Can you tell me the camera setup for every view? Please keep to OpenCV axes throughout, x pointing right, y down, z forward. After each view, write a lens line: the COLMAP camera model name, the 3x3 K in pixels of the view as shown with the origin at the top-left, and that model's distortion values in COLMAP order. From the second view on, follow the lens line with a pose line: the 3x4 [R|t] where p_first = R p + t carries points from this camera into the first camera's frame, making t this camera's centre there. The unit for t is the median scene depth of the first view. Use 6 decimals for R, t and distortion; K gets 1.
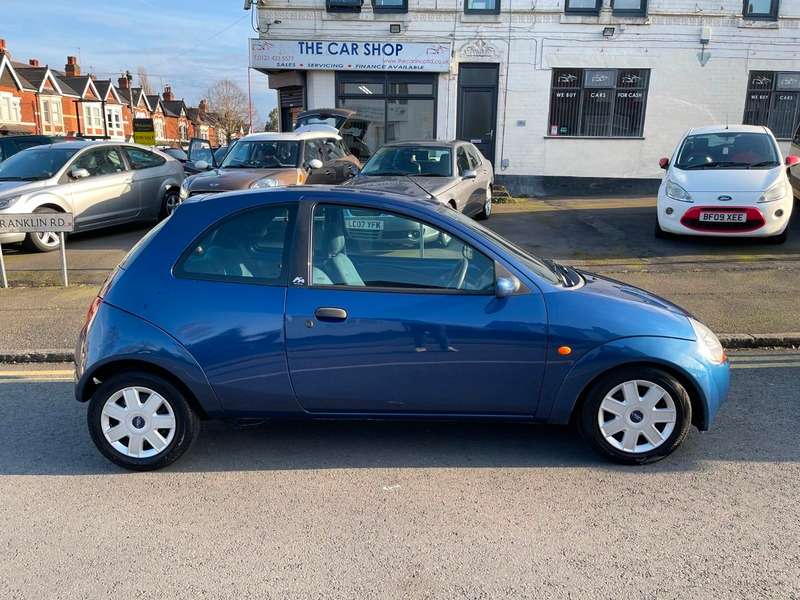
lens RADIAL K [[601.9, 0, 405.1], [0, 601.9, 297.7], [0, 0, 1]] dist [0.090884, -0.123170]
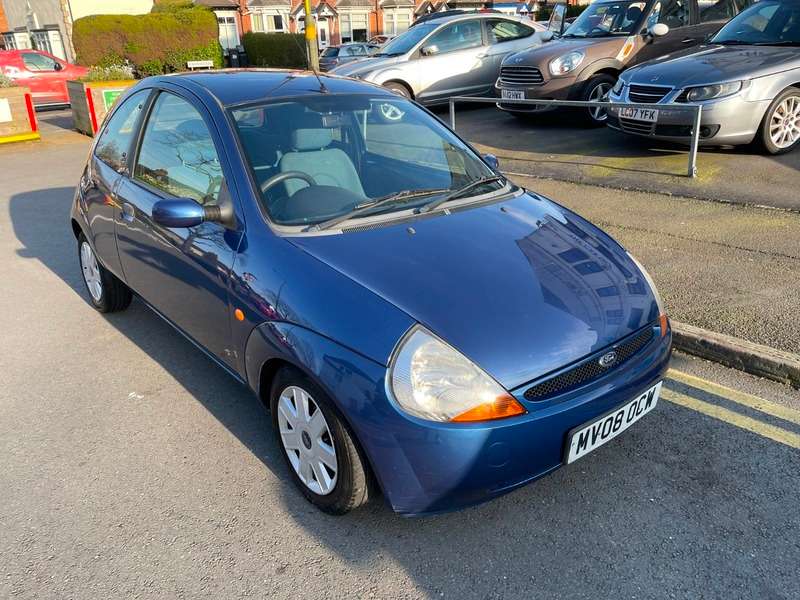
lens RADIAL K [[601.9, 0, 400.6], [0, 601.9, 300.9], [0, 0, 1]] dist [0.090884, -0.123170]
pose [[0.666534, 0.275430, -0.692727, 0.267337], [-0.131514, 0.958113, 0.254407, -0.042306], [0.733782, -0.078468, 0.674838, 0.194342]]
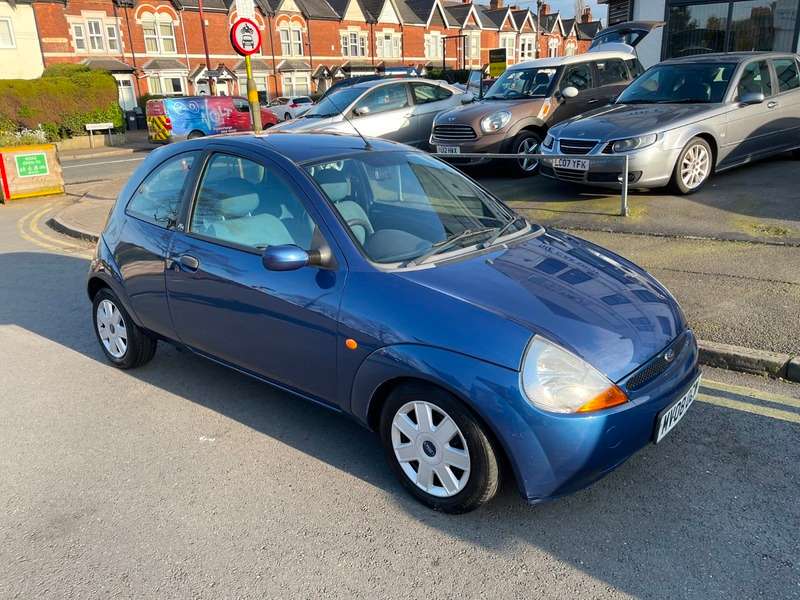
lens RADIAL K [[601.9, 0, 401.6], [0, 601.9, 296.4], [0, 0, 1]] dist [0.090884, -0.123170]
pose [[0.786810, 0.164929, -0.594751, 0.236495], [-0.096258, 0.984634, 0.145704, -0.030691], [0.609643, -0.057392, 0.790596, 0.119435]]
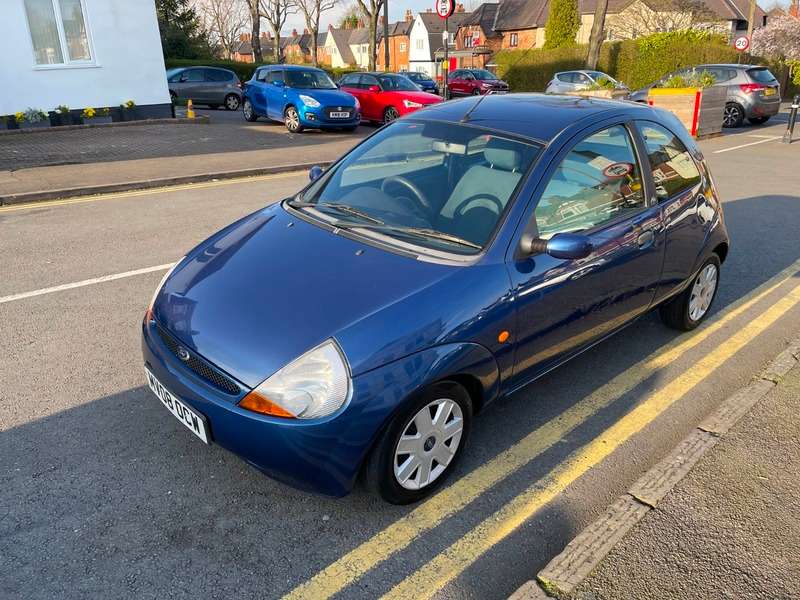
lens RADIAL K [[601.9, 0, 396.4], [0, 601.9, 299.4], [0, 0, 1]] dist [0.090884, -0.123170]
pose [[-0.718458, 0.266983, -0.642292, 0.267516], [-0.138573, 0.849953, 0.508308, -0.134346], [0.681628, 0.454202, -0.573658, 0.565178]]
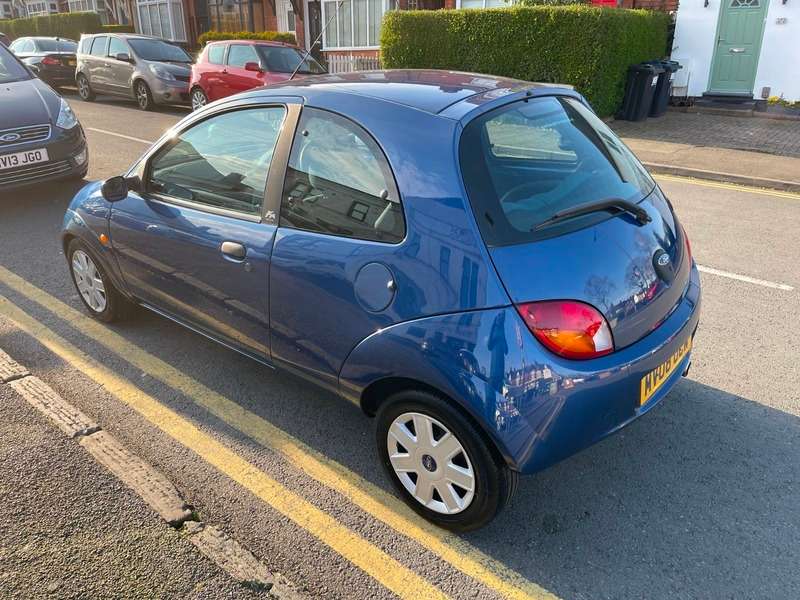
lens RADIAL K [[601.9, 0, 395.5], [0, 601.9, 303.1], [0, 0, 1]] dist [0.090884, -0.123170]
pose [[-0.776360, -0.243671, 0.581283, -0.231200], [0.133836, 0.837483, 0.529820, -0.124006], [-0.615917, 0.489128, -0.617576, 0.581431]]
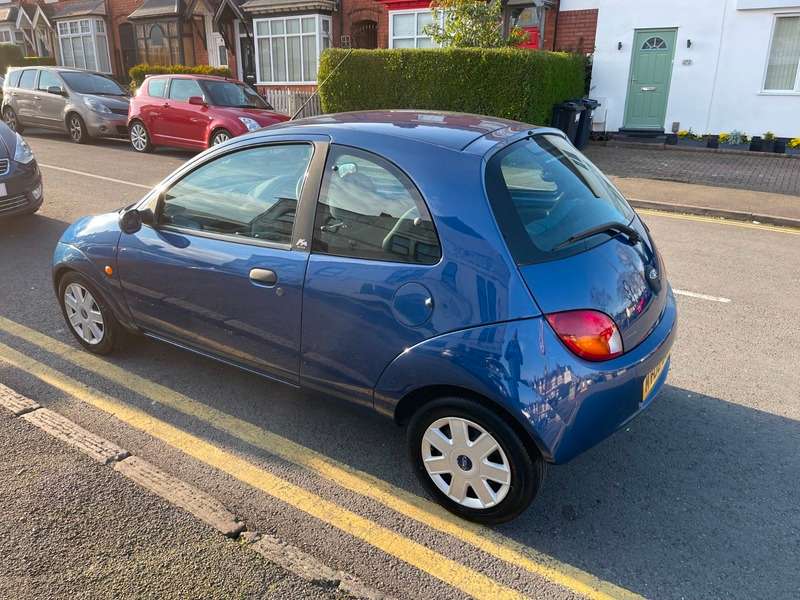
lens RADIAL K [[601.9, 0, 394.8], [0, 601.9, 303.8], [0, 0, 1]] dist [0.090884, -0.123170]
pose [[-0.846363, -0.190557, 0.497350, -0.212794], [0.102347, 0.858213, 0.502987, -0.136280], [-0.522680, 0.476612, -0.706857, 0.620530]]
